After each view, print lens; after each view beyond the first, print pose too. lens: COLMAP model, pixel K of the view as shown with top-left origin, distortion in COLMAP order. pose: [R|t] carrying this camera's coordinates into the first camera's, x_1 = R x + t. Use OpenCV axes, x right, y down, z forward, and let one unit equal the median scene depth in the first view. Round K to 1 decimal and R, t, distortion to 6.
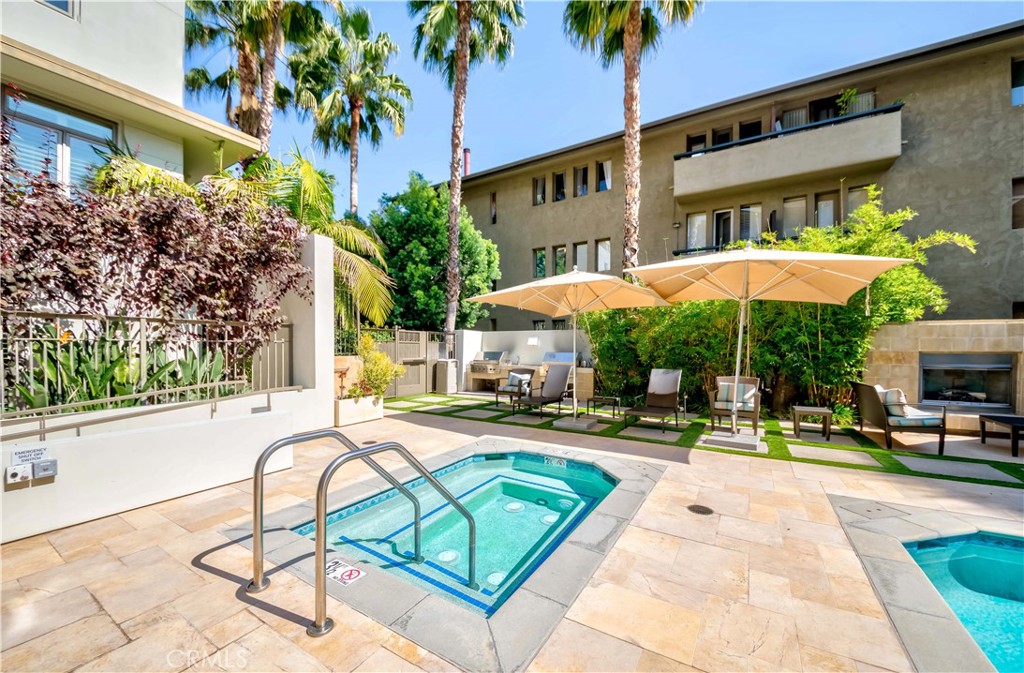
lens RADIAL K [[385.8, 0, 509.4], [0, 385.8, 356.8], [0, 0, 1]] dist [-0.022463, -0.000095]
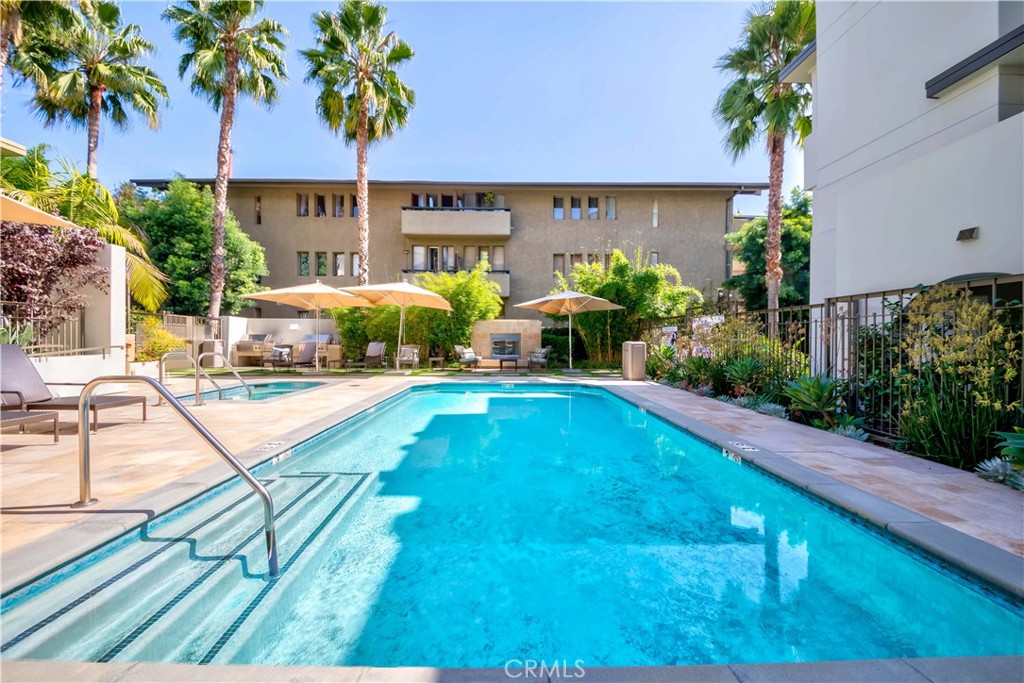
lens RADIAL K [[369.2, 0, 506.2], [0, 369.2, 342.6], [0, 0, 1]] dist [-0.000536, -0.007516]
pose [[0.850037, -0.000076, 0.526723, 0.011678], [0.007619, 0.999897, -0.012151, 0.033762], [-0.526668, 0.014342, 0.849950, -0.445357]]
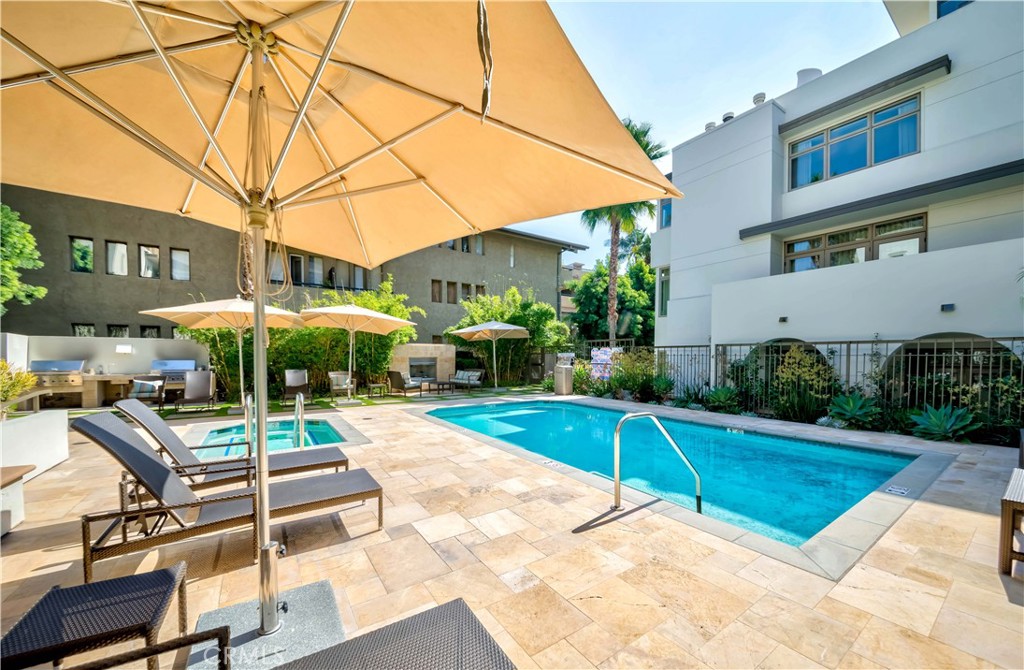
lens RADIAL K [[368.6, 0, 500.2], [0, 368.6, 365.1], [0, 0, 1]] dist [-0.000397, -0.000026]
pose [[0.416153, -0.021854, 0.909032, -0.336693], [0.020375, 0.999684, 0.014705, 0.005840], [-0.909066, 0.012402, 0.416467, -0.202900]]
